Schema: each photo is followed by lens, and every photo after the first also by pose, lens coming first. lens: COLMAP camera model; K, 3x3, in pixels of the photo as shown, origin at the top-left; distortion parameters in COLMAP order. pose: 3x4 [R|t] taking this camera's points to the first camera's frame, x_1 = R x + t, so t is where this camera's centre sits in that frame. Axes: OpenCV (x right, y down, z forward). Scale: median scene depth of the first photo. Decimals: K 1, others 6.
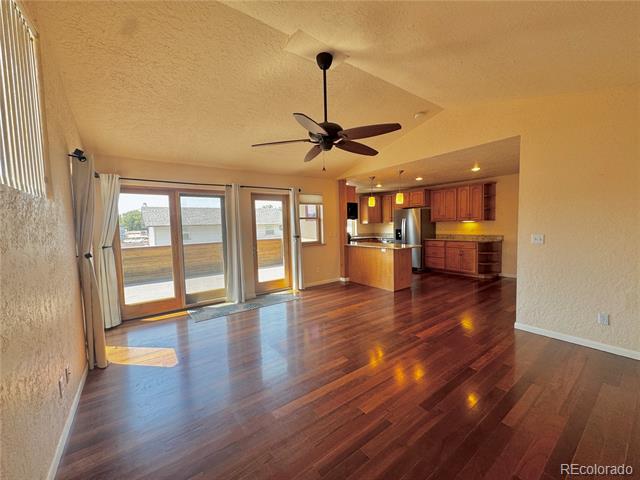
lens RADIAL K [[255.5, 0, 321.3], [0, 255.5, 240.1], [0, 0, 1]] dist [-0.003441, 0.000498]
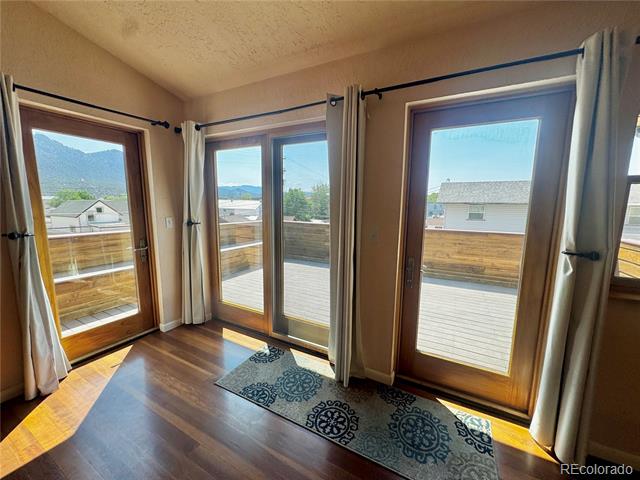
lens RADIAL K [[255.5, 0, 321.5], [0, 255.5, 239.5], [0, 0, 1]] dist [-0.003441, 0.000498]
pose [[0.424289, 0.157330, -0.891755, 0.012793], [-0.083177, 0.987399, 0.134630, -0.042868], [0.901699, 0.017051, 0.432028, 0.735942]]
